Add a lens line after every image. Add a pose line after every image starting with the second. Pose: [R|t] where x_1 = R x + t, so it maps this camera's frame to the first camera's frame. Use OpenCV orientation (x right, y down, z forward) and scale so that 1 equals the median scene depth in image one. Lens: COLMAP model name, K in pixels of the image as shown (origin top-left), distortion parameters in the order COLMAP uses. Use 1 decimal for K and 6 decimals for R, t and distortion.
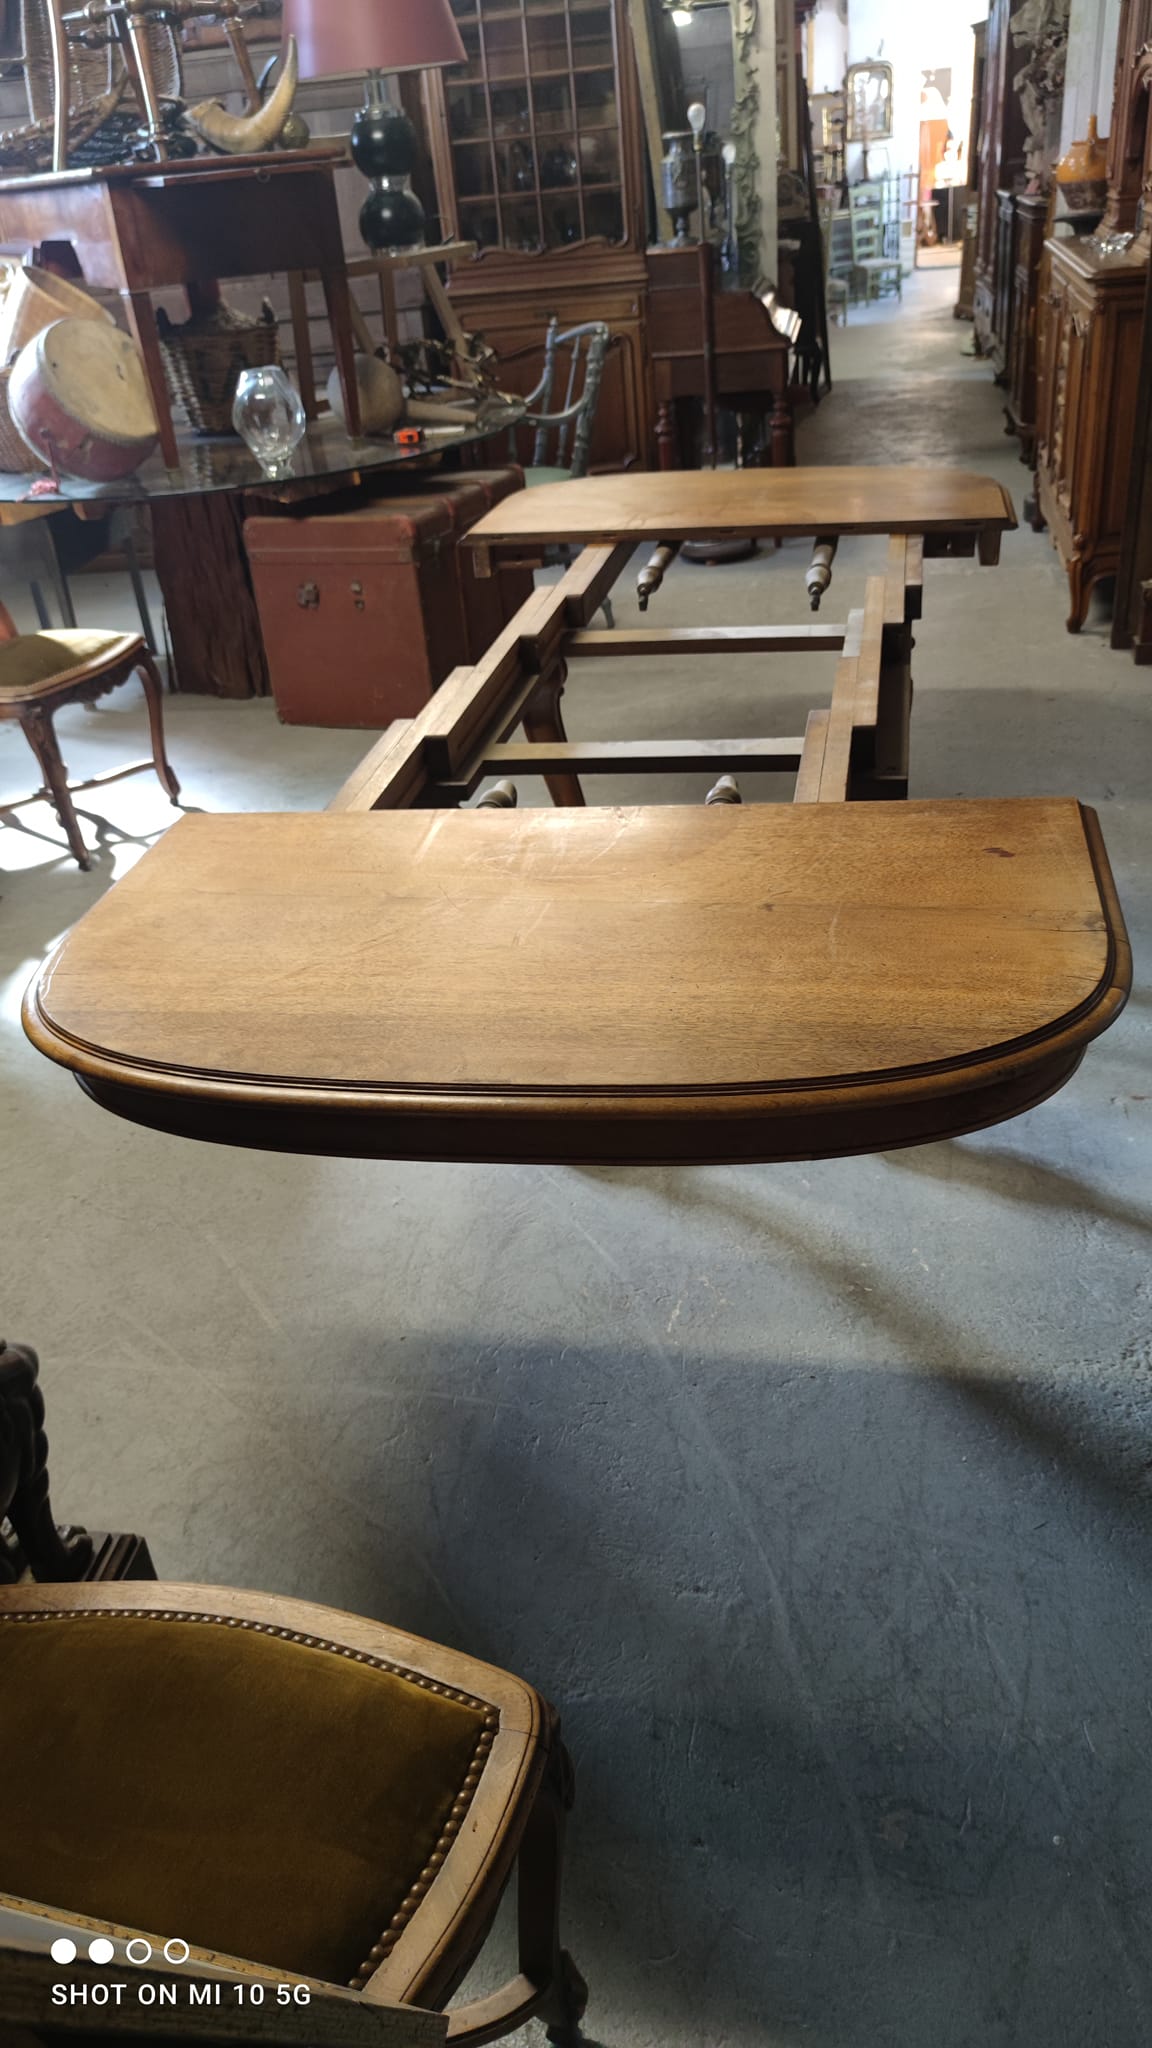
lens RADIAL K [[1522.0, 0, 566.0], [0, 1522.0, 1025.3], [0, 0, 1]] dist [0.060288, -0.058871]
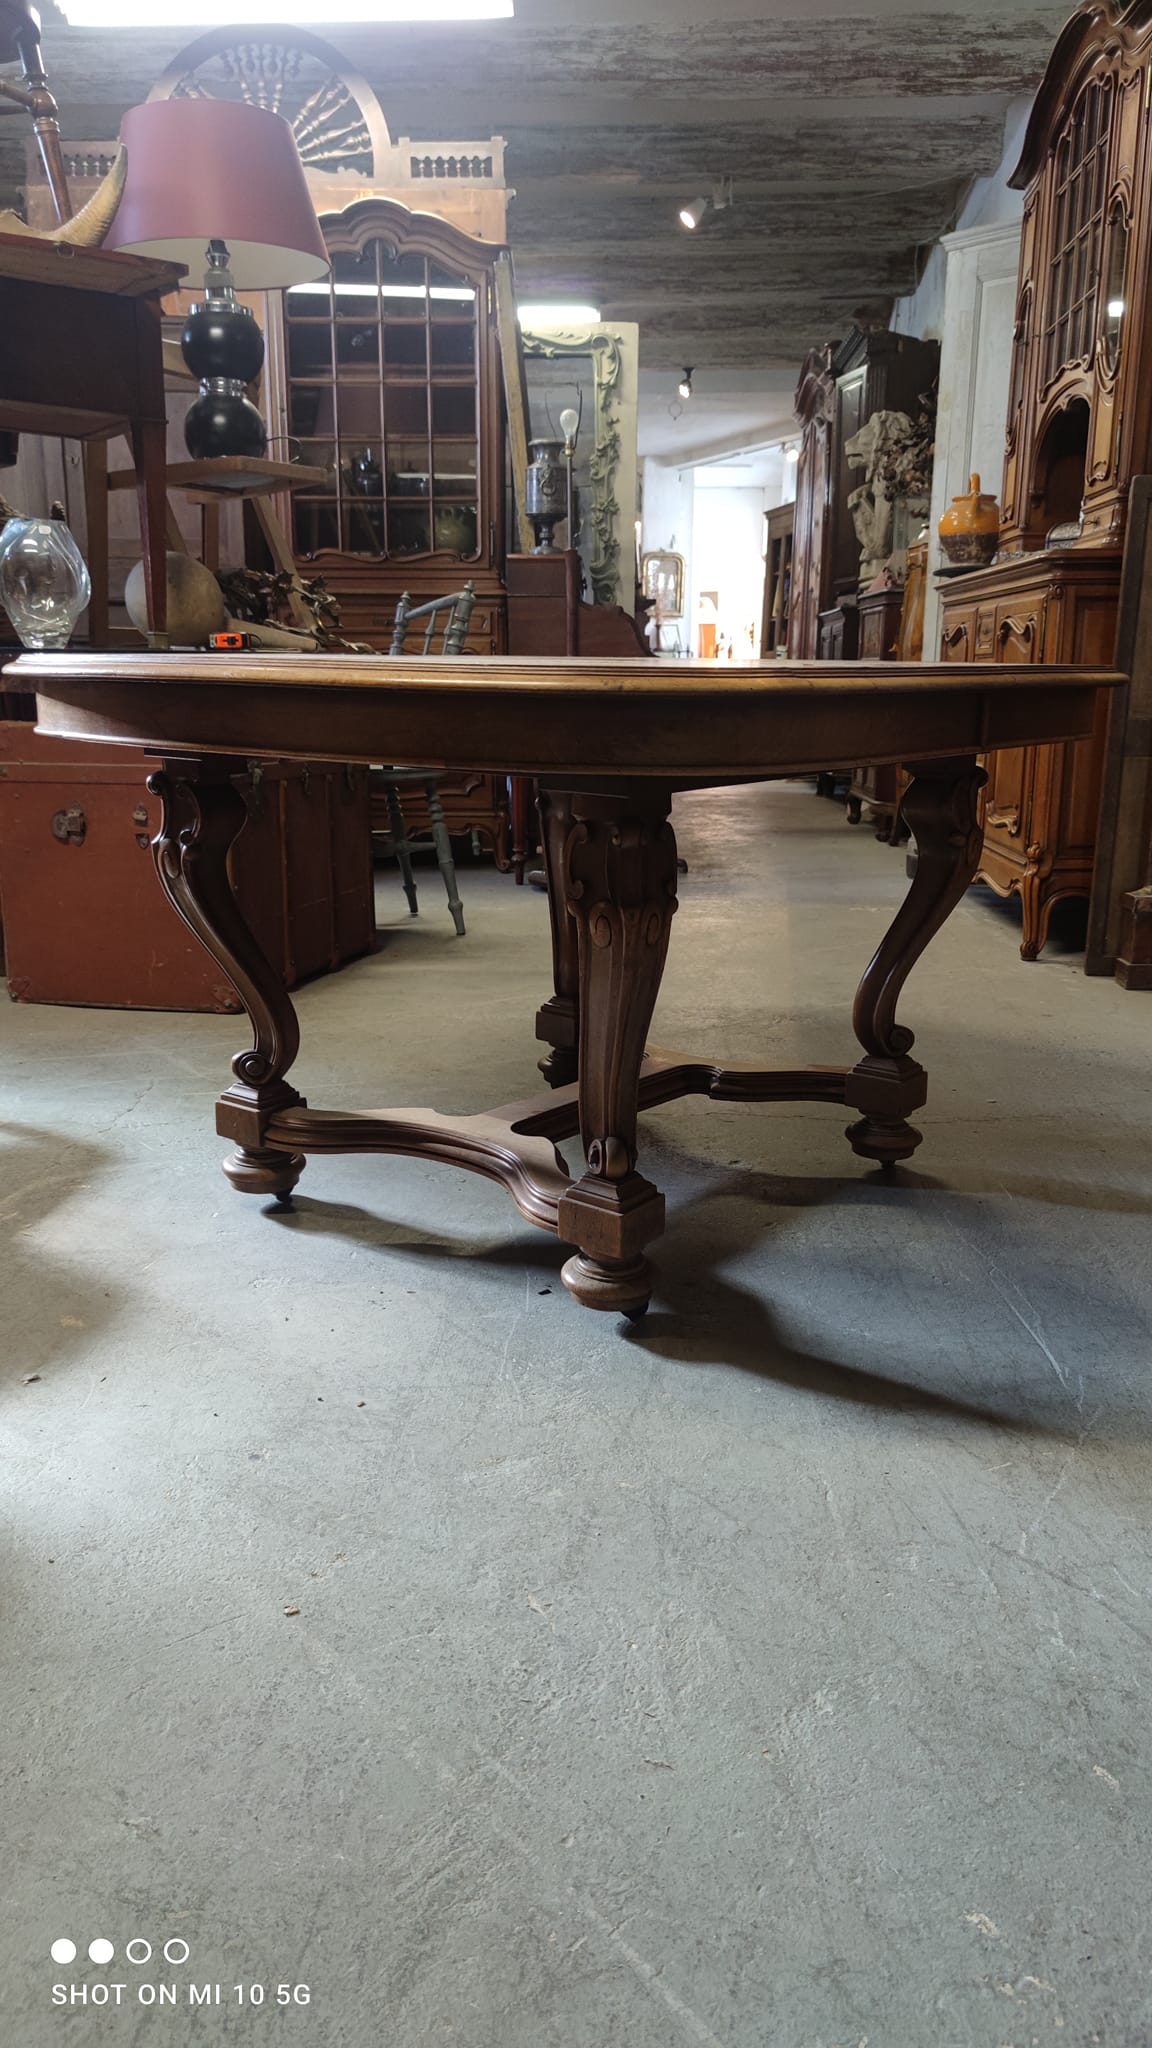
lens RADIAL K [[1522.0, 0, 568.7], [0, 1522.0, 1015.7], [0, 0, 1]] dist [0.060288, -0.058871]
pose [[0.987354, 0.058023, 0.147532, -0.040669], [-0.013128, 0.957343, -0.288655, 0.015520], [-0.157988, 0.283067, 0.945998, 0.330622]]
